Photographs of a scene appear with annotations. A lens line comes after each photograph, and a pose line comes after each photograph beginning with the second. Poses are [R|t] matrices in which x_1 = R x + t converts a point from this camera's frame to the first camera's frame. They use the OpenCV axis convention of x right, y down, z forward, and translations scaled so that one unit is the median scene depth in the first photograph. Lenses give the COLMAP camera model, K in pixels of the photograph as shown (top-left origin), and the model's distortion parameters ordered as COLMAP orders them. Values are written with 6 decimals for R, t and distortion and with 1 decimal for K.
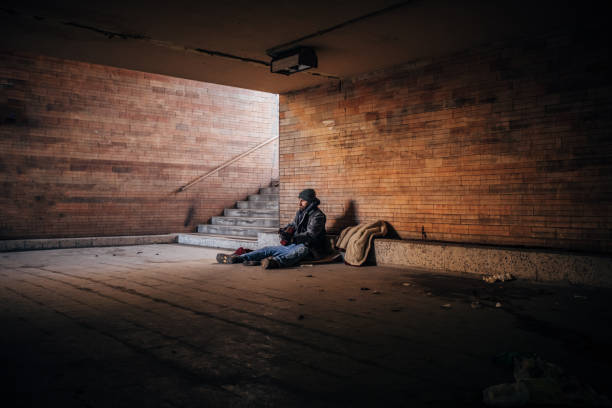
lens RADIAL K [[571.9, 0, 306.0], [0, 571.9, 204.0], [0, 0, 1]] dist [-0.000592, 0.091897]
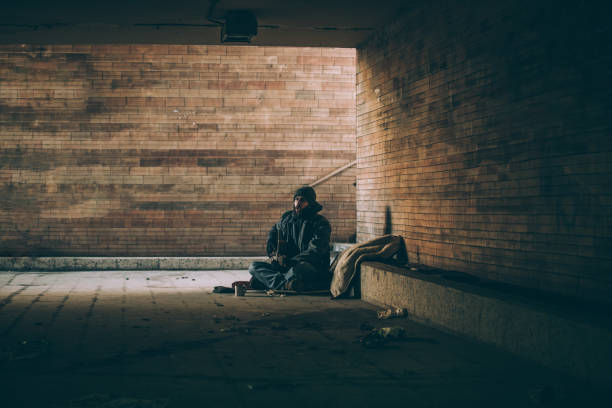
lens RADIAL K [[1247.1, 0, 306.0], [0, 1247.1, 204.0], [0, 0, 1]] dist [-0.300078, -0.040061]
pose [[0.844166, -0.003328, -0.536071, 0.659364], [0.001722, 0.999992, -0.003496, -0.003768], [0.536079, 0.002028, 0.844166, -0.250569]]
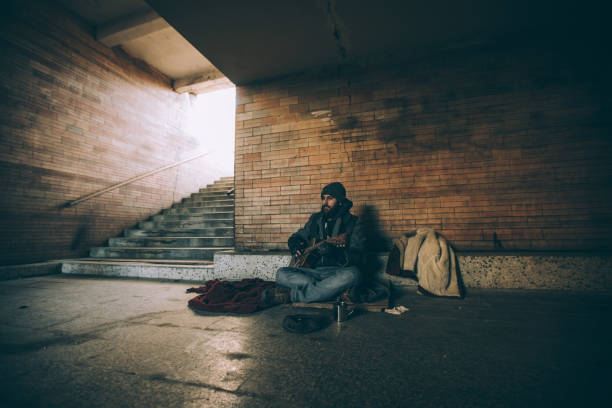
lens RADIAL K [[277.4, 0, 306.0], [0, 277.4, 204.0], [0, 0, 1]] dist [-0.049379, 0.015364]
pose [[0.850764, 0.035596, 0.524342, -0.158353], [0.020642, 0.994670, -0.101018, 0.023178], [-0.525143, 0.096766, 0.845495, 0.600962]]
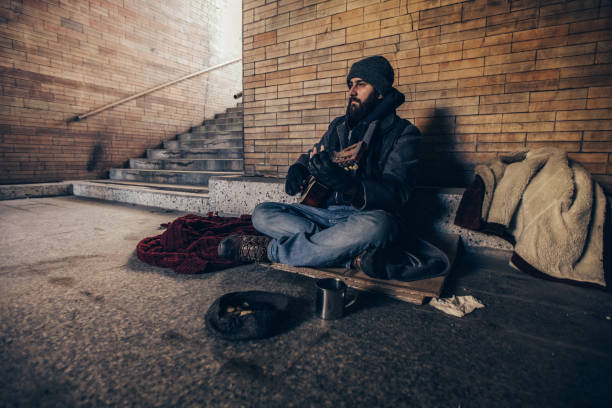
lens RADIAL K [[307.2, 0, 306.0], [0, 307.2, 204.0], [0, 0, 1]] dist [-0.047551, 0.013979]
pose [[0.950905, -0.031339, 0.307892, -0.081060], [-0.011014, 0.990803, 0.134866, 0.031592], [-0.309287, -0.131636, 0.941814, 0.659857]]
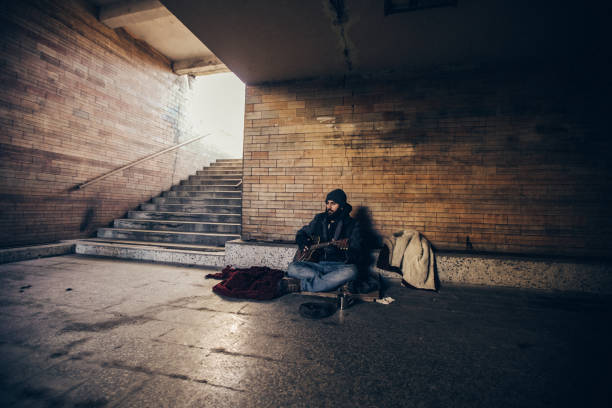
lens RADIAL K [[277.4, 0, 306.0], [0, 277.4, 204.0], [0, 0, 1]] dist [-0.049379, 0.015364]
pose [[0.820361, 0.027493, 0.571184, -0.200696], [-0.020741, 0.999617, -0.018326, -0.000667], [-0.571469, 0.003187, 0.820617, 0.576913]]
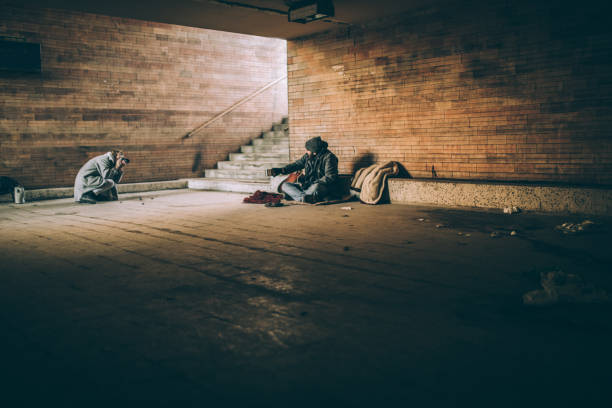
lens RADIAL K [[580.8, 0, 306.0], [0, 580.8, 204.0], [0, 0, 1]] dist [-0.069071, 0.112422]
pose [[0.999136, -0.028811, 0.029960, -0.049615], [0.025663, 0.994594, 0.100618, -0.003457], [-0.032697, -0.099762, 0.994474, -0.055600]]
